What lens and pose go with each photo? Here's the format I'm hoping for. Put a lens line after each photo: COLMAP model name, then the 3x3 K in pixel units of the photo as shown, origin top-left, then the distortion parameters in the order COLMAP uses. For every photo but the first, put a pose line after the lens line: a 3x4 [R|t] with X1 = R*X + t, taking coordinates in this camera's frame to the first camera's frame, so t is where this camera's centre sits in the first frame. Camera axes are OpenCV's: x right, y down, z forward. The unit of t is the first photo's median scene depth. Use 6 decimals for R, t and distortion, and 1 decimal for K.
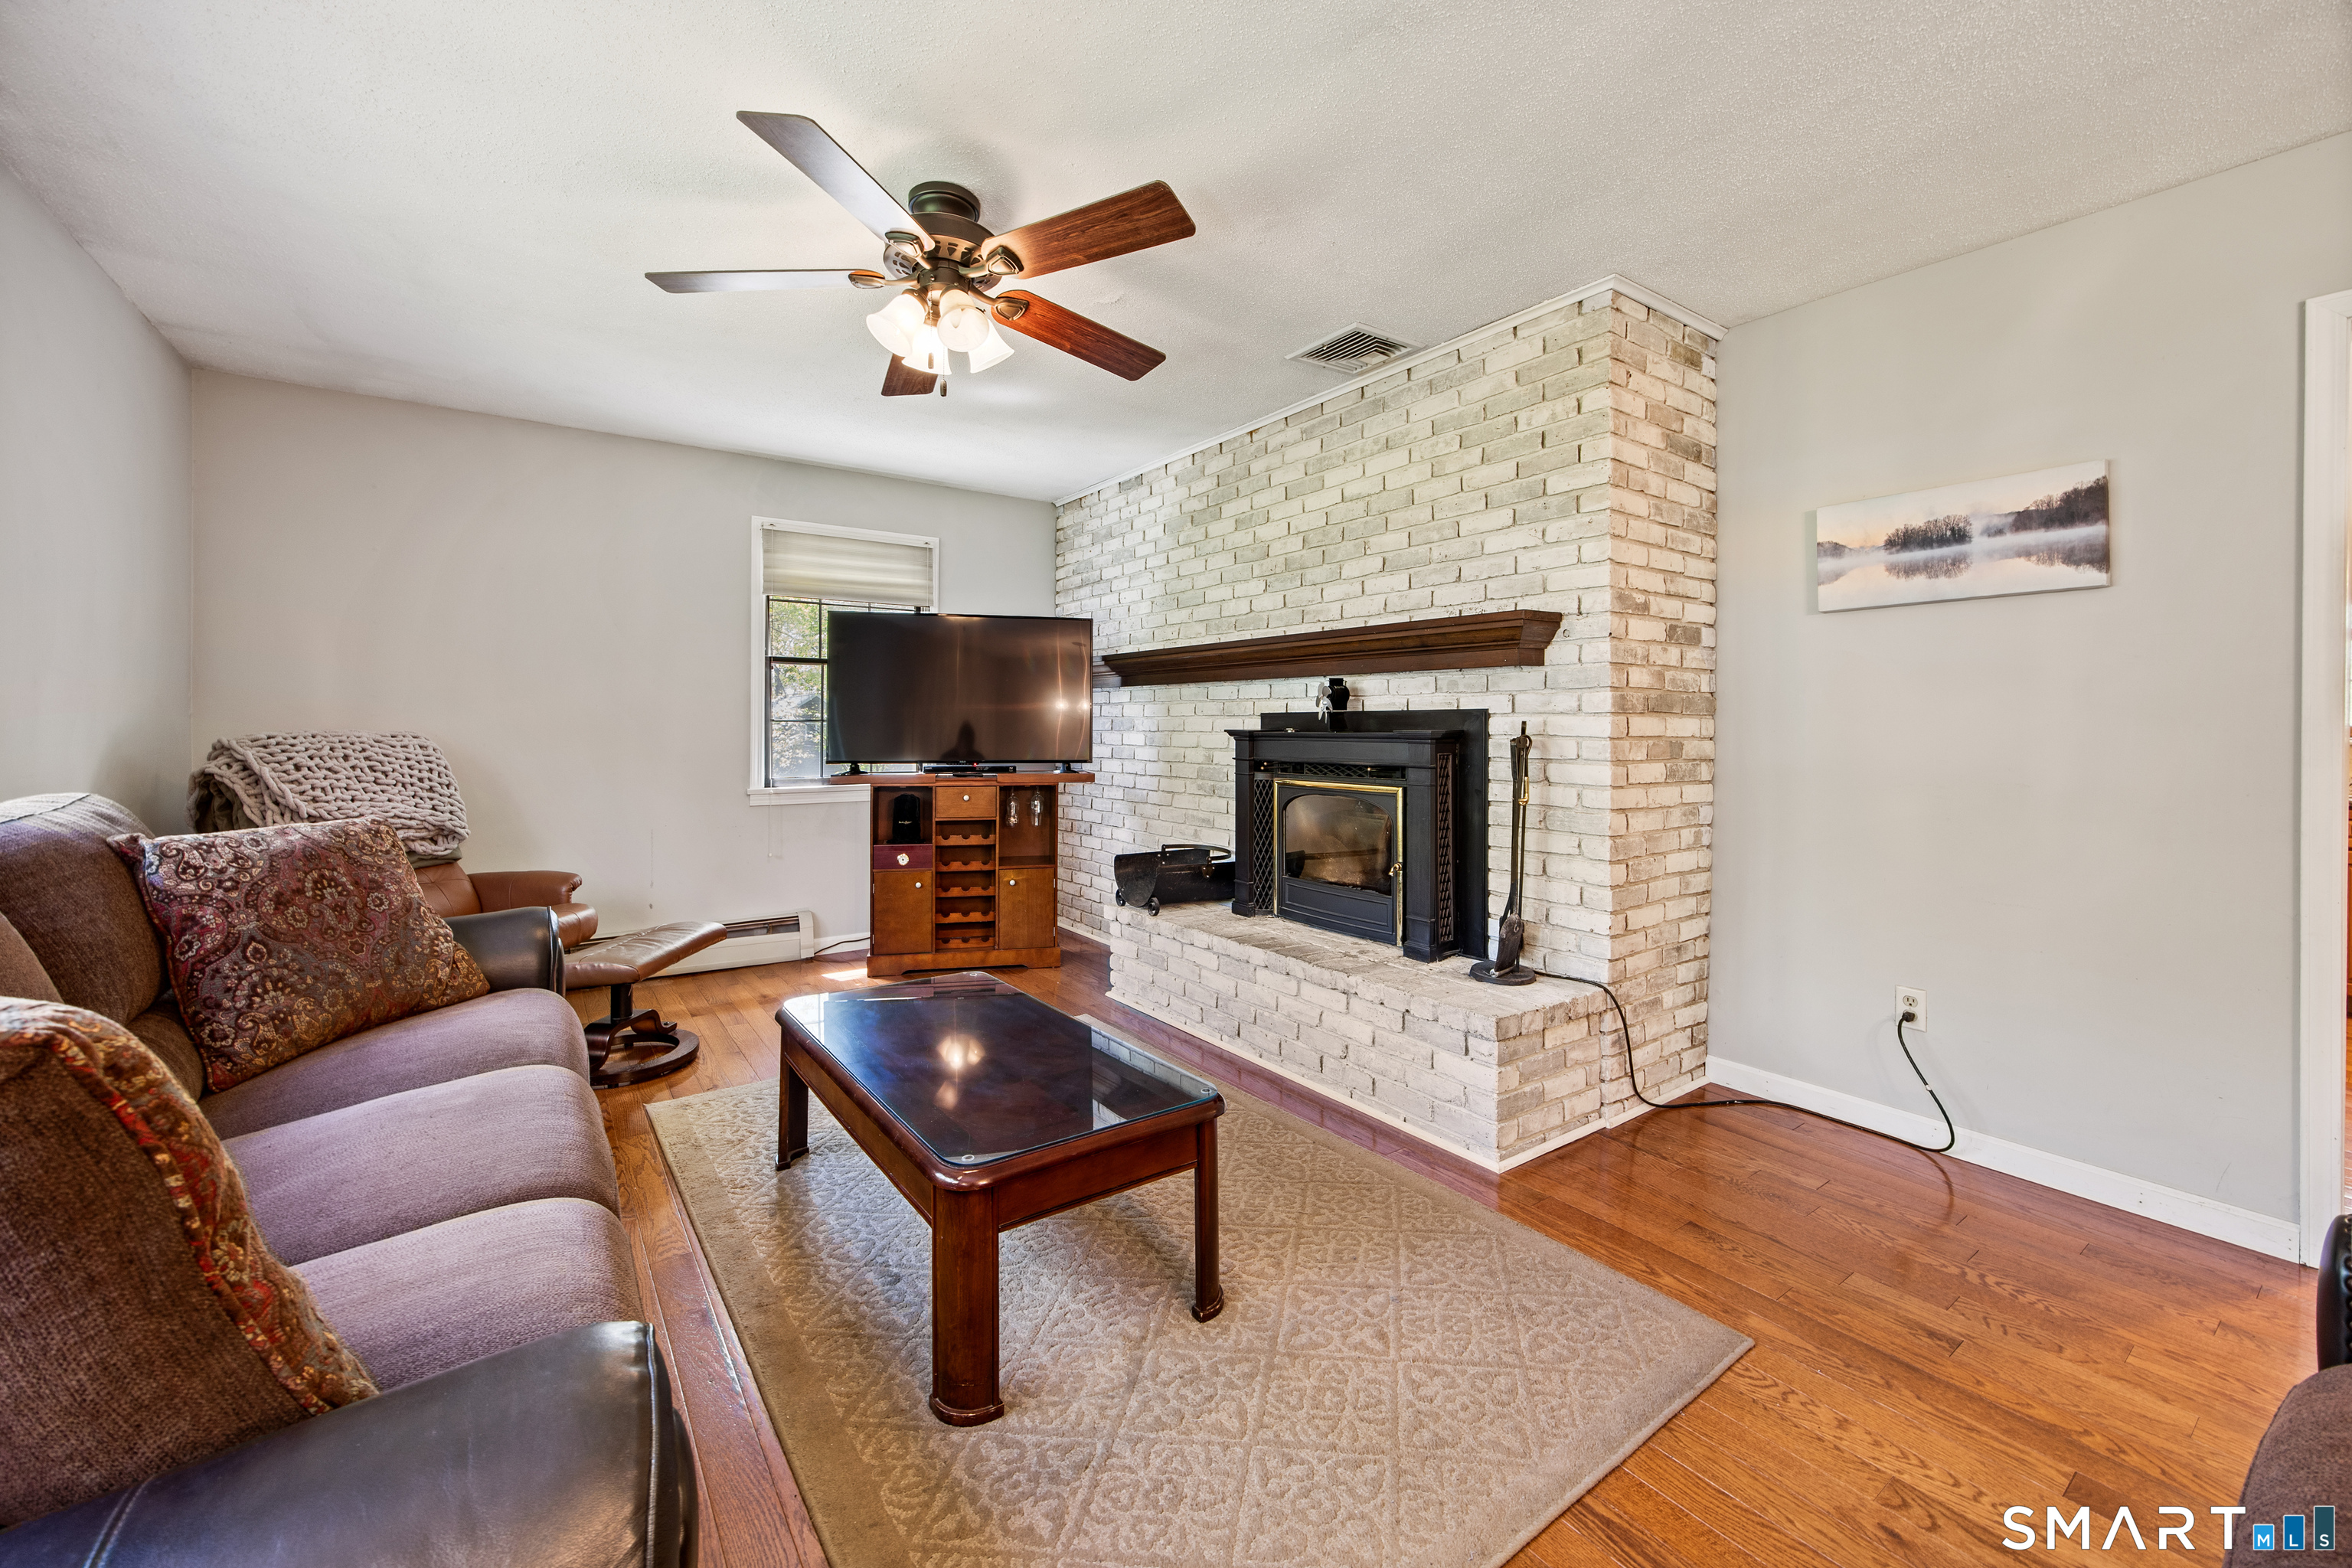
lens RADIAL K [[936.4, 0, 1171.7], [0, 936.4, 745.9], [0, 0, 1]] dist [0.000642, 0.000054]
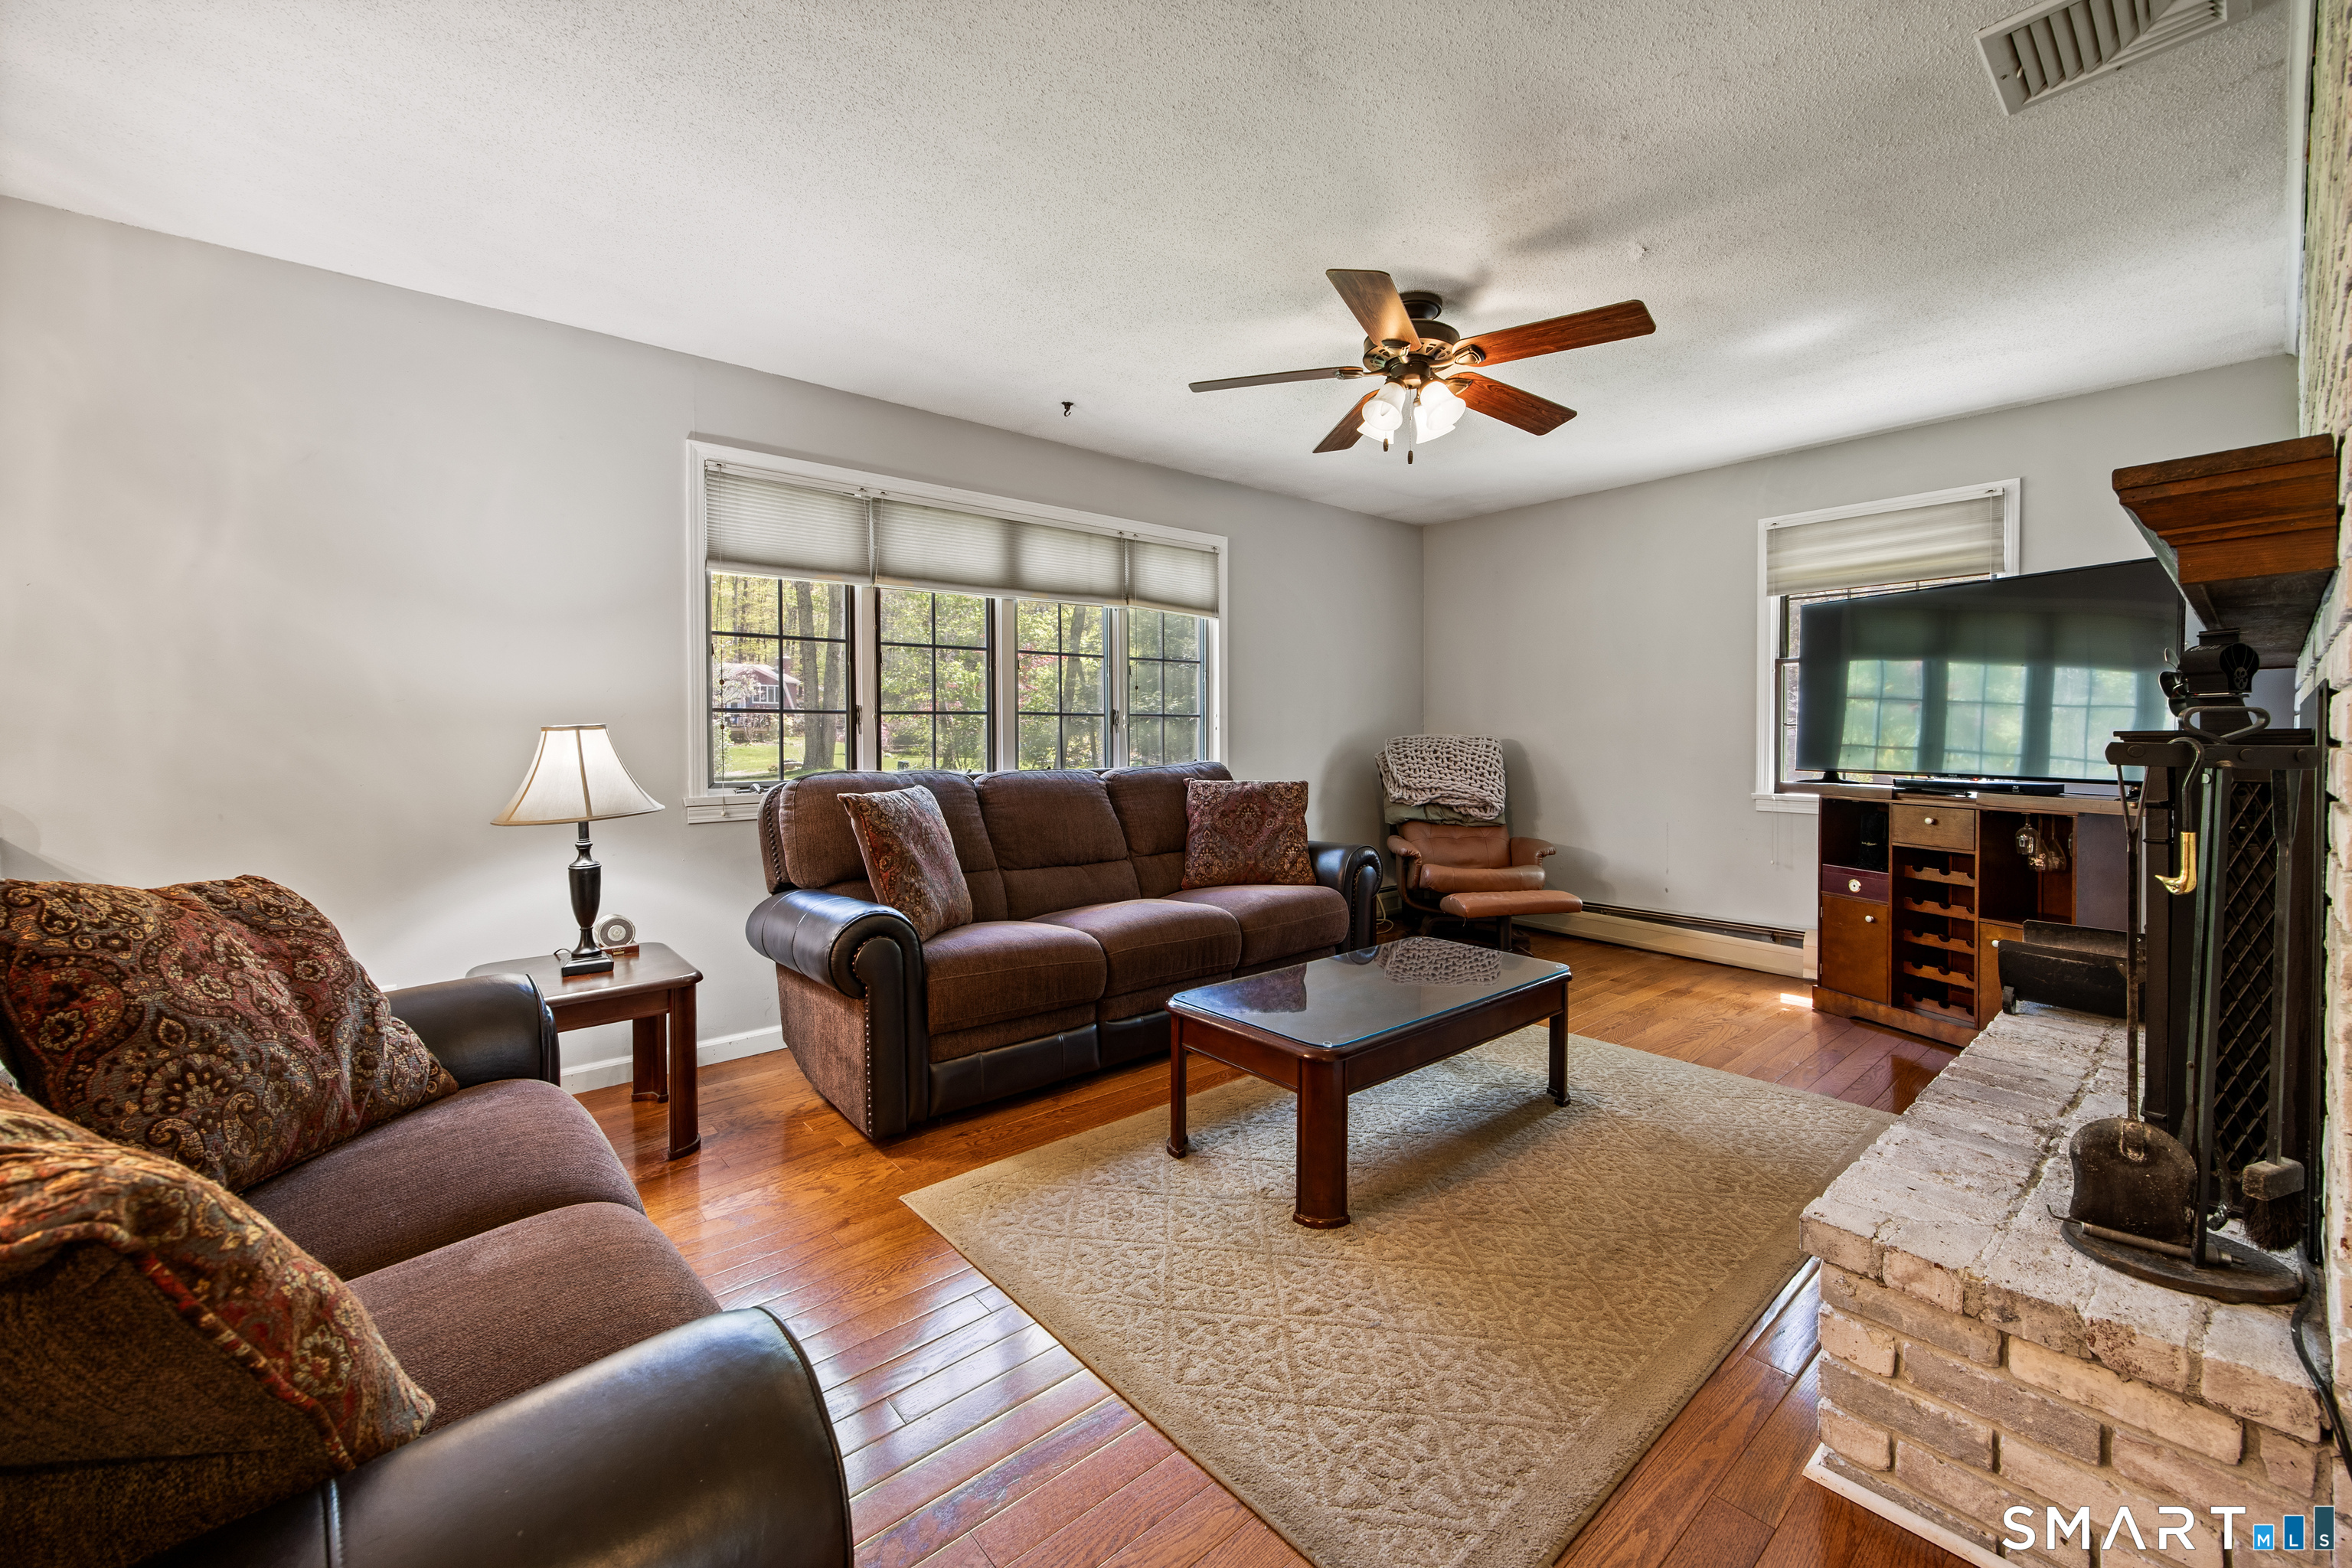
lens RADIAL K [[936.4, 0, 1171.7], [0, 936.4, 745.9], [0, 0, 1]] dist [0.000642, 0.000054]
pose [[0.081065, 0.011207, -0.996646, 0.511336], [-0.016249, 0.999819, 0.009921, -0.004616], [0.996576, 0.015390, 0.081232, 0.305586]]
